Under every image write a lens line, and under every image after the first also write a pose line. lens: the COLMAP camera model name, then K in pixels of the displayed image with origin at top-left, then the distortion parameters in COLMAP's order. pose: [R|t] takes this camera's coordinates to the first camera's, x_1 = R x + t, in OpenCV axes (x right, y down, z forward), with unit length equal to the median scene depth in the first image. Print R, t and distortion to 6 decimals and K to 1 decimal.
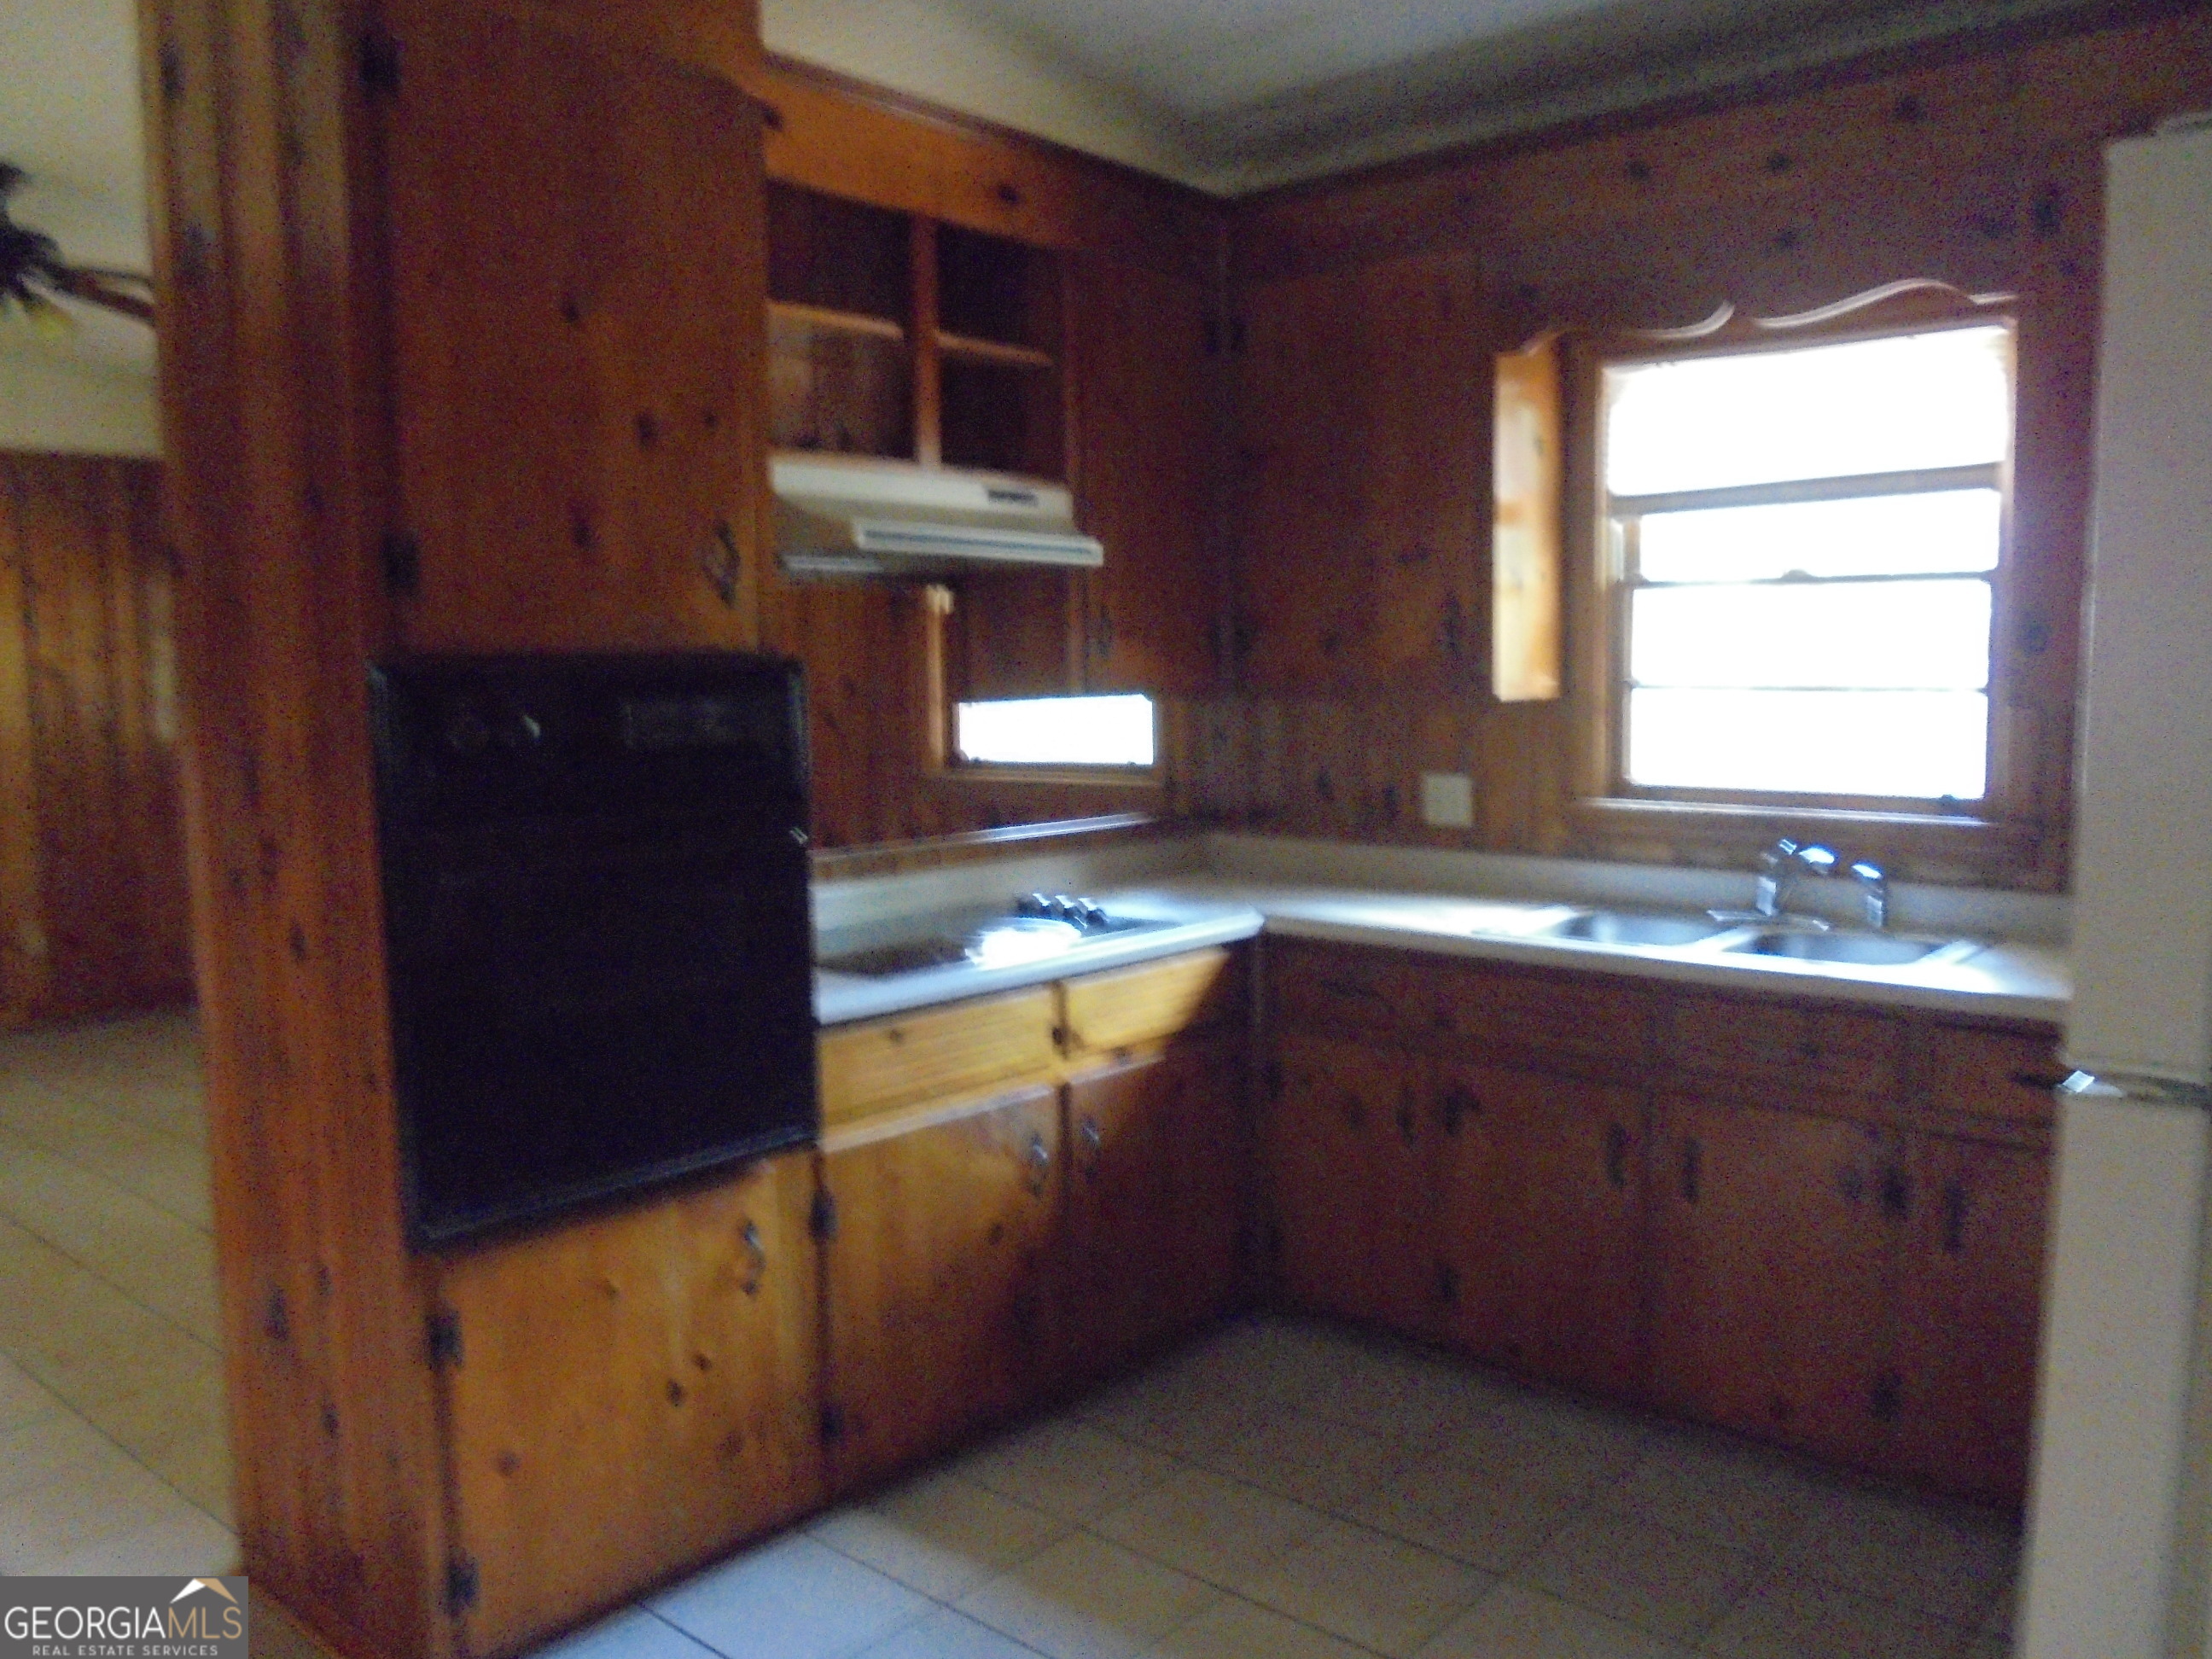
lens RADIAL K [[1727.6, 0, 1106.0], [0, 1727.6, 829.5], [0, 0, 1]] dist [-0.002126, -0.001306]
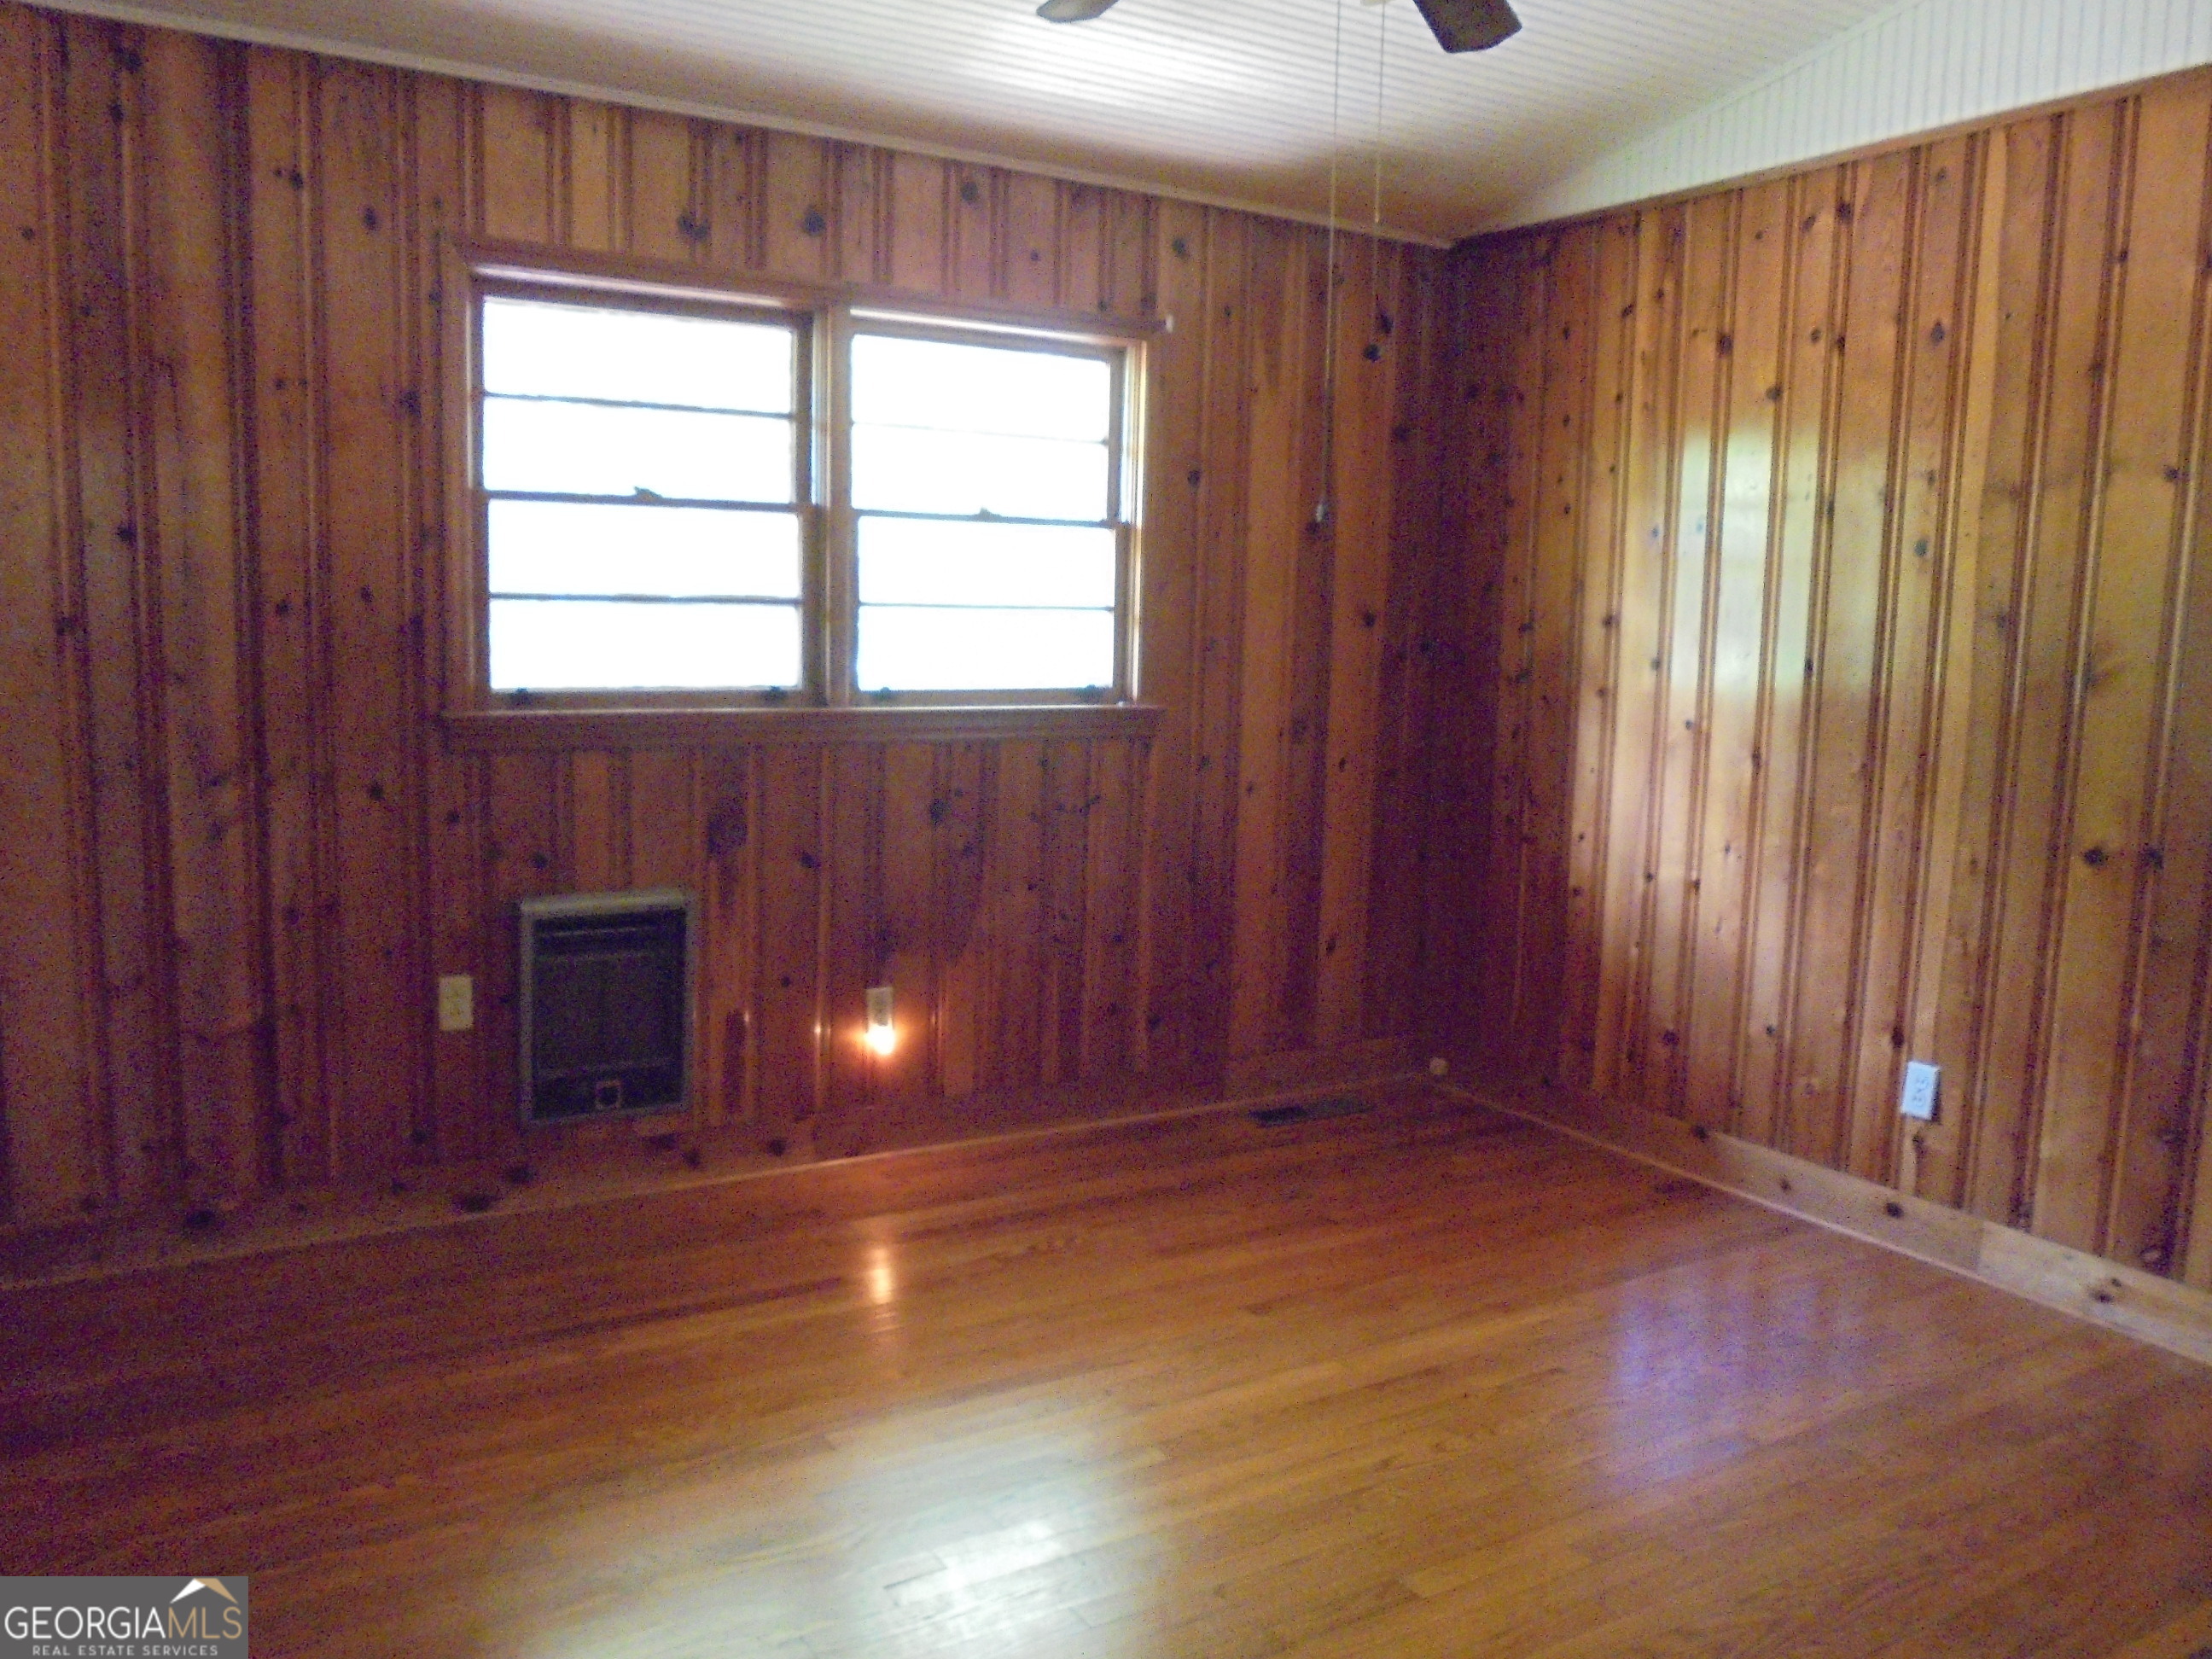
lens RADIAL K [[1727.6, 0, 1106.0], [0, 1727.6, 829.5], [0, 0, 1]] dist [-0.002126, -0.001306]
pose [[0.300535, -0.121743, 0.945969, -0.765982], [0.059676, 0.992277, 0.108744, -0.050872], [-0.951902, 0.023770, 0.305479, 0.539100]]
